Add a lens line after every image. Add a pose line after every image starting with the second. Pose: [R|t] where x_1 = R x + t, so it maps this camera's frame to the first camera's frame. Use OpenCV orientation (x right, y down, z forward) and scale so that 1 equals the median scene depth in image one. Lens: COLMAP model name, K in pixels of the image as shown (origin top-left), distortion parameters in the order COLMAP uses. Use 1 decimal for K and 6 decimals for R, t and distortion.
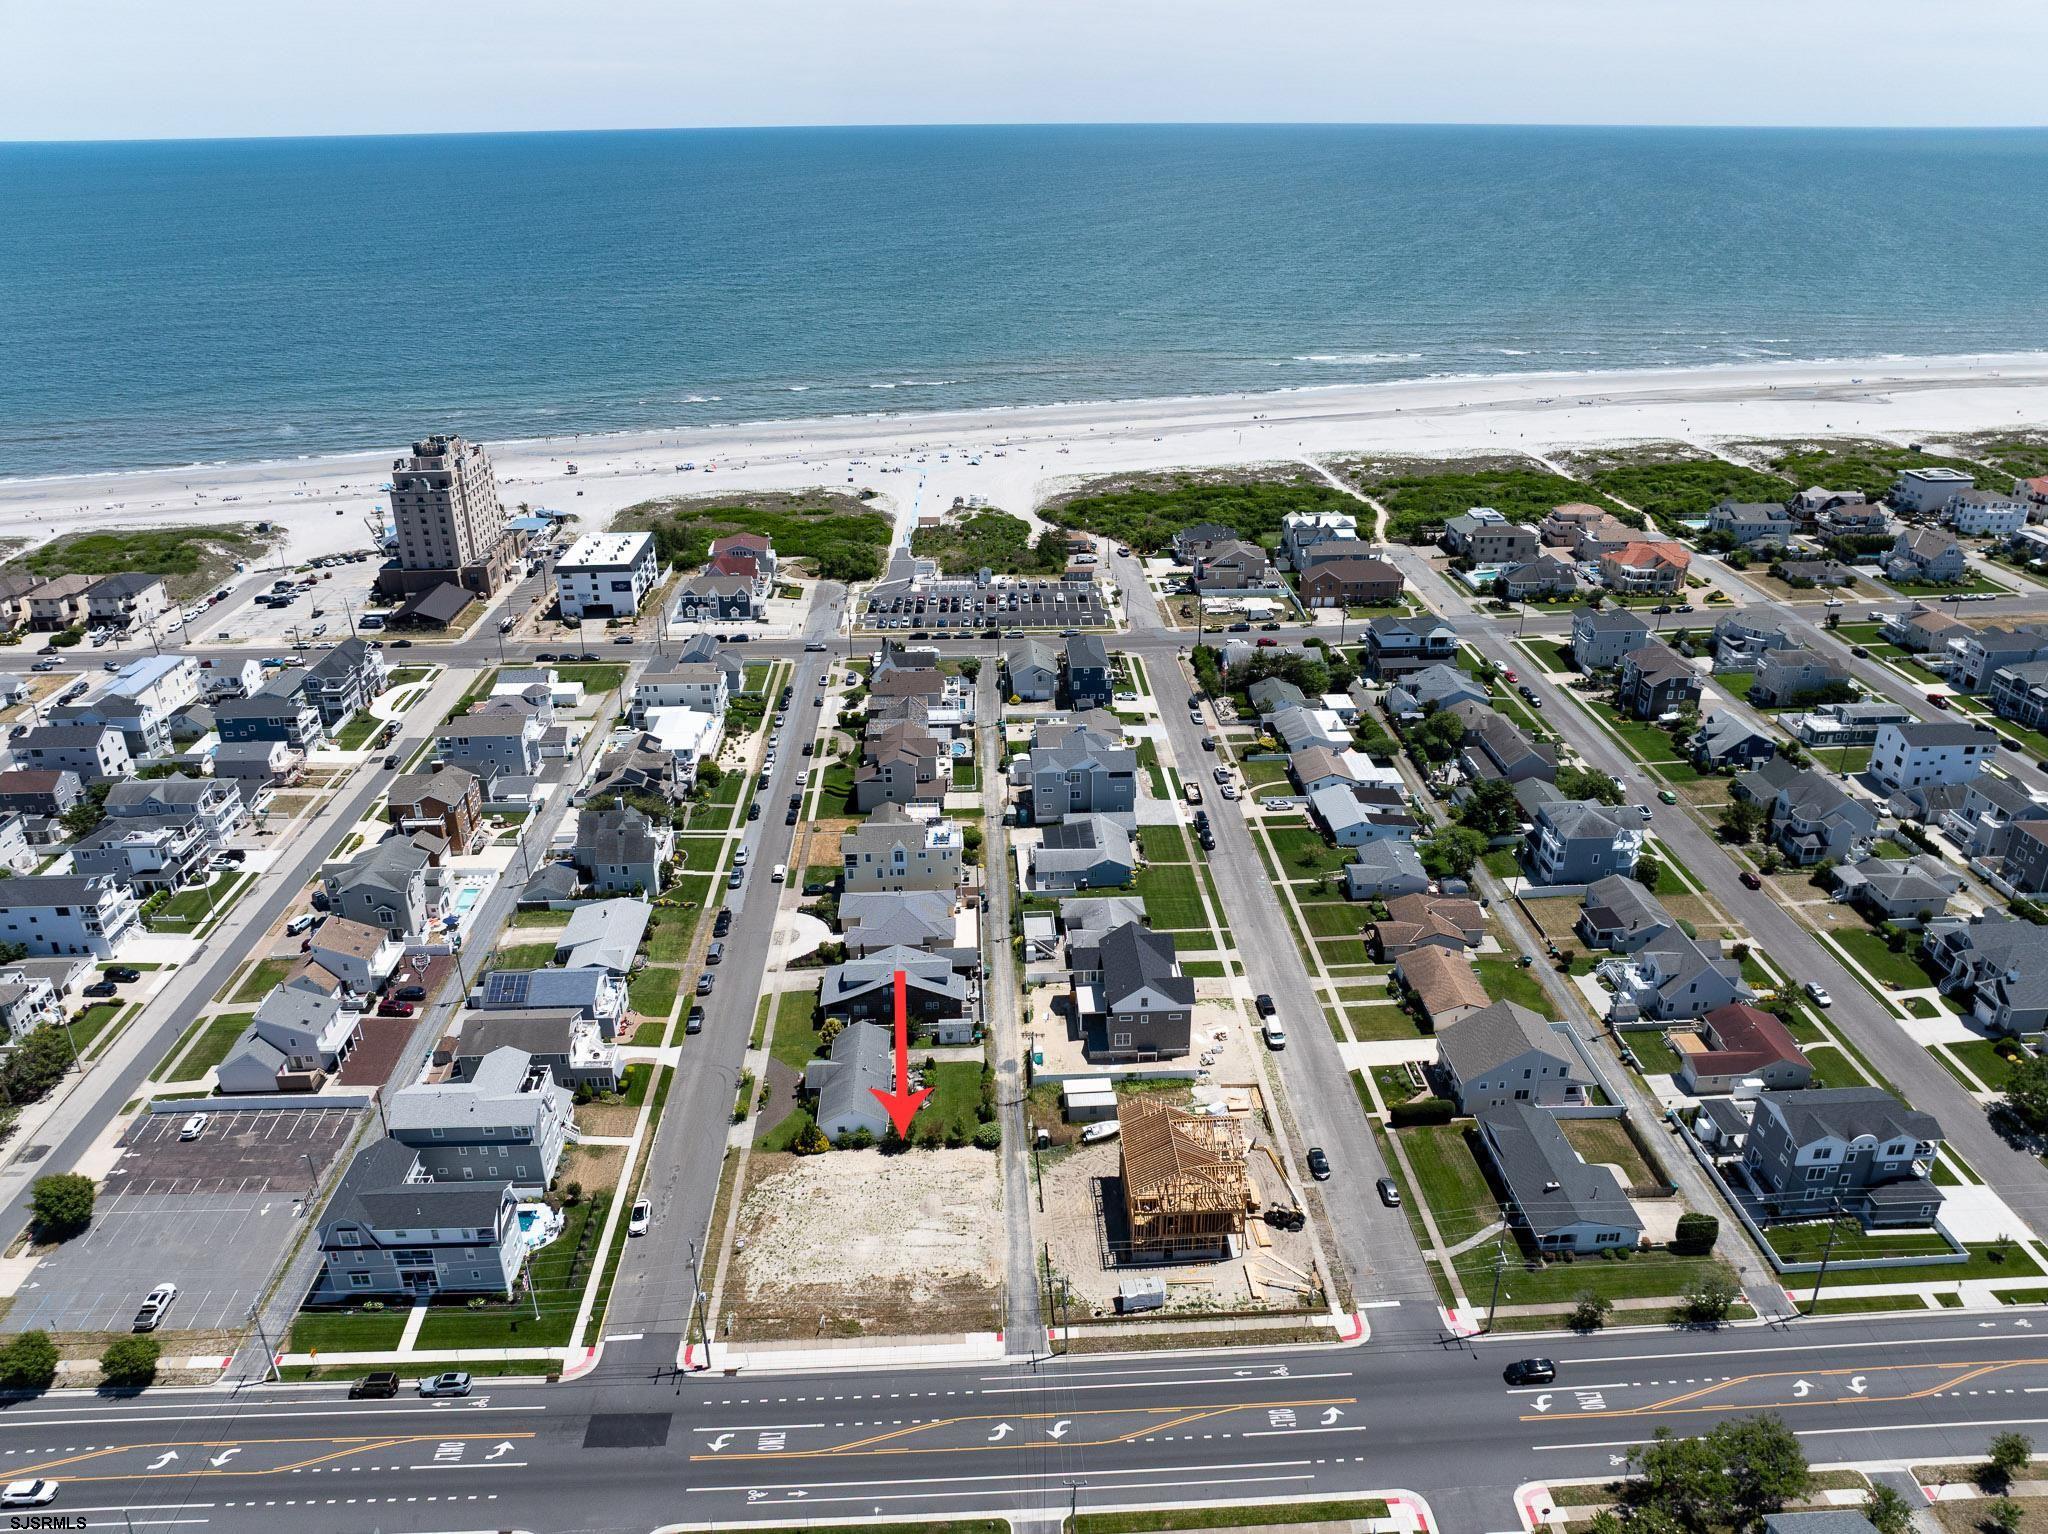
lens RADIAL K [[1441.8, 0, 1031.3], [0, 1441.8, 764.6], [0, 0, 1]] dist [-0.027944, -0.019507]
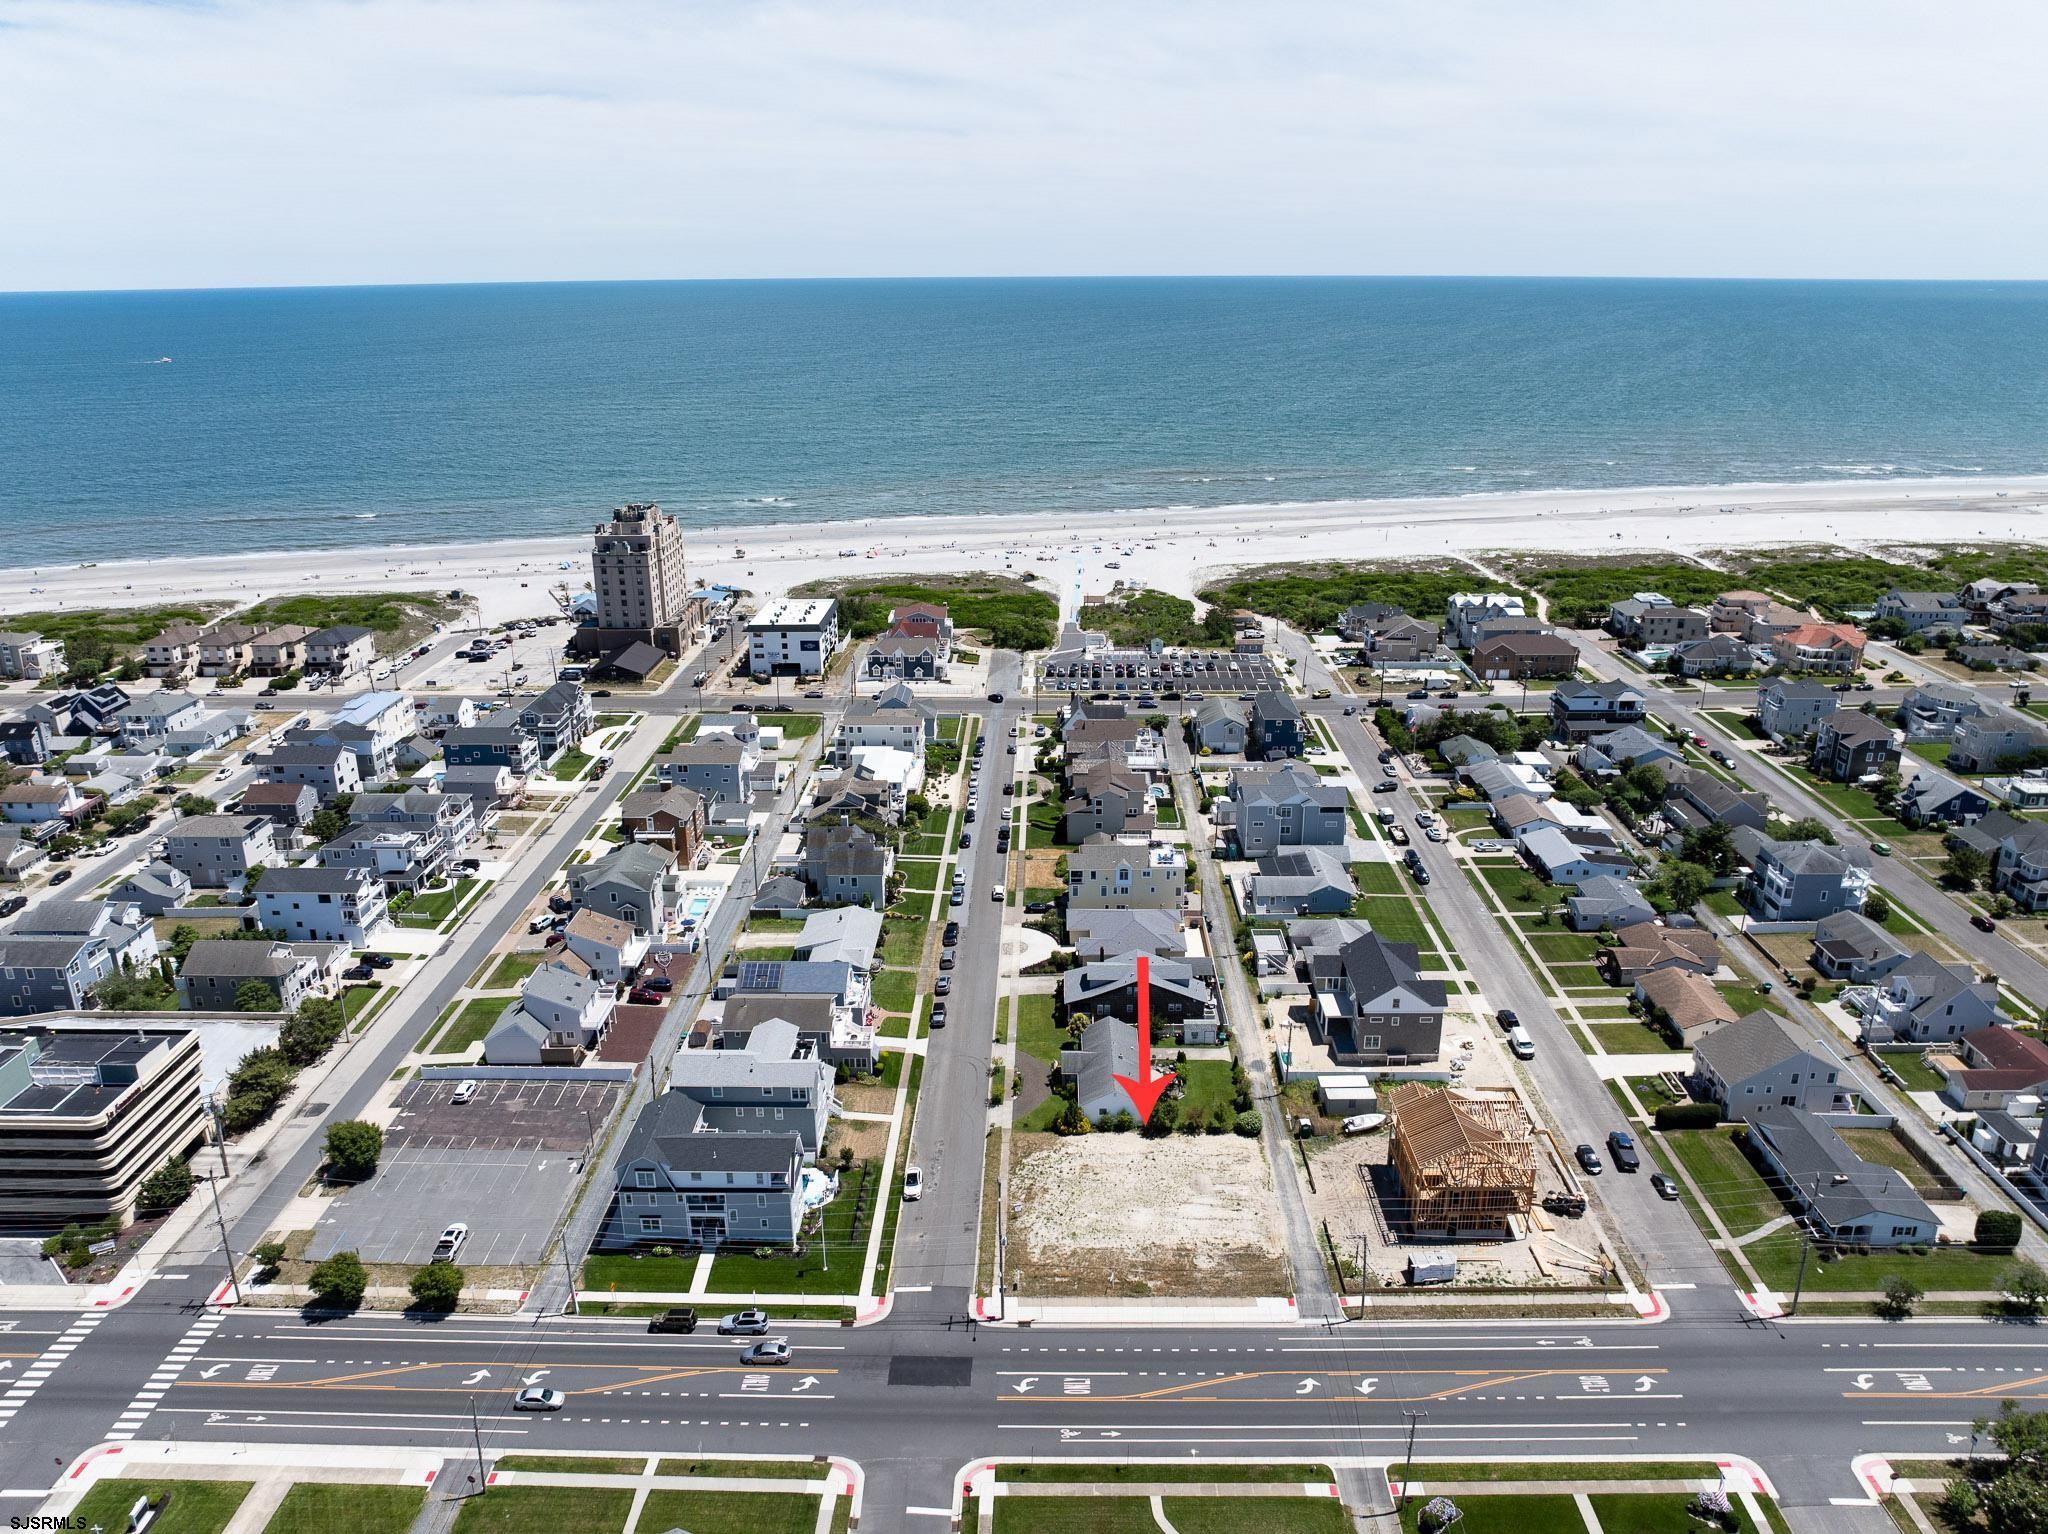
lens RADIAL K [[1441.8, 0, 1031.3], [0, 1441.8, 764.6], [0, 0, 1]] dist [-0.027944, -0.019507]
pose [[0.997971, 0.021669, -0.059873, -0.085244], [-0.027132, 0.995391, -0.091984, 0.071156], [0.057603, 0.093422, 0.993959, -0.016921]]
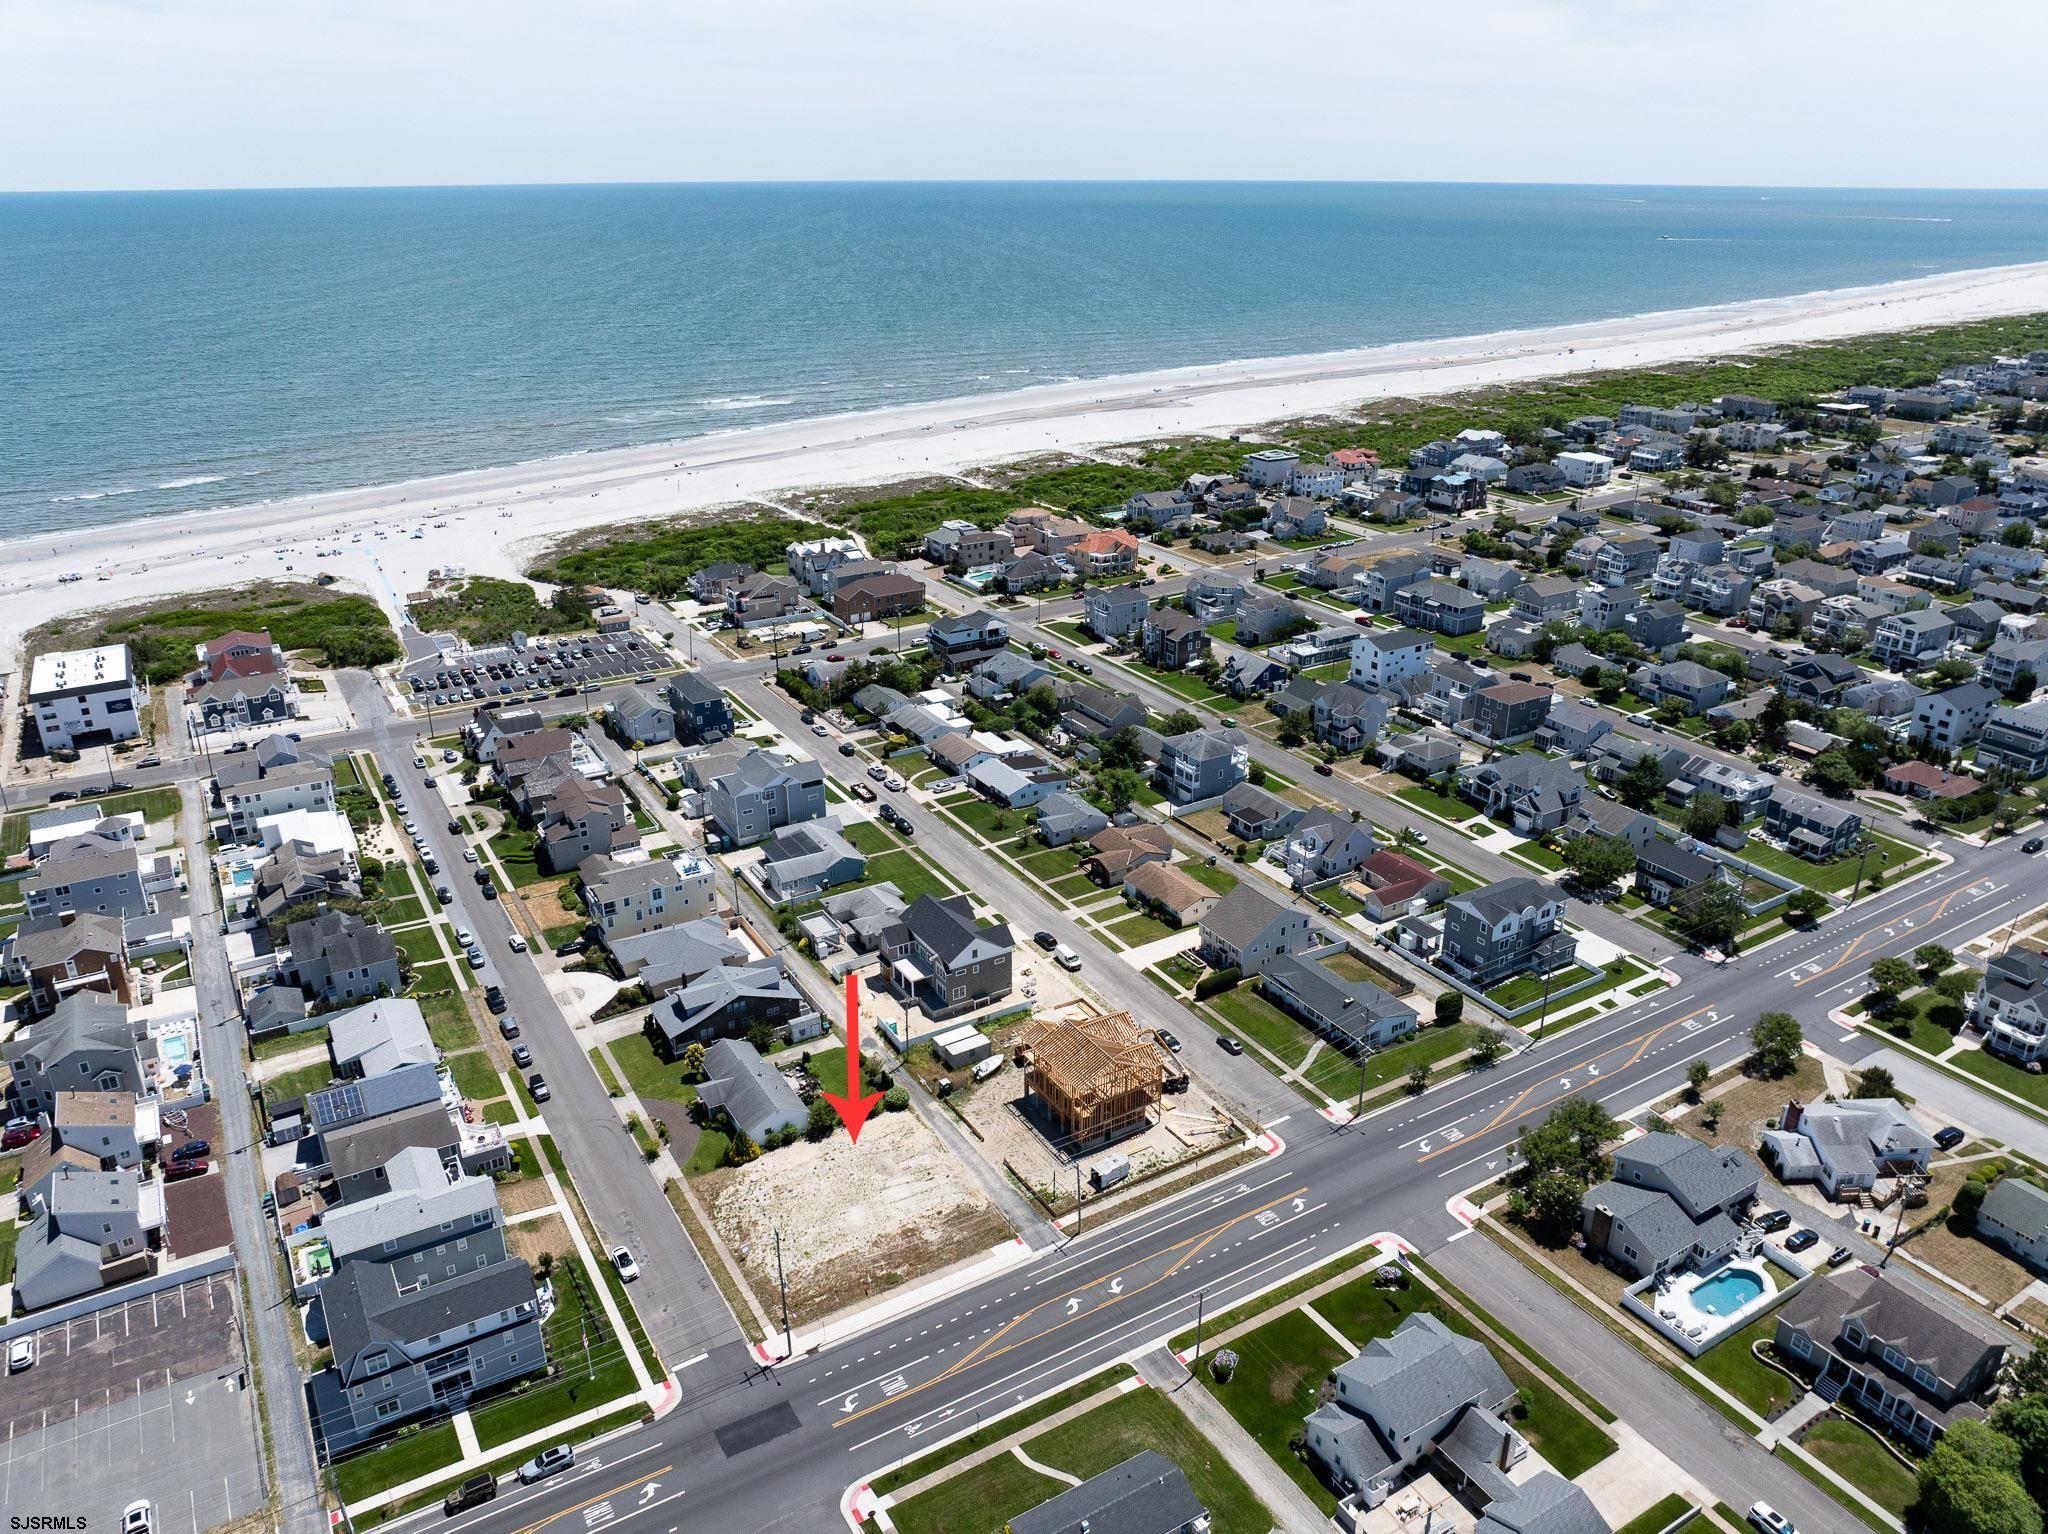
lens RADIAL K [[1441.8, 0, 1031.3], [0, 1441.8, 764.6], [0, 0, 1]] dist [-0.027944, -0.019507]
pose [[0.879488, -0.176406, 0.442021, -0.253273], [0.191986, 0.981350, 0.009654, 0.013275], [-0.435480, 0.076371, 0.896953, -0.023980]]
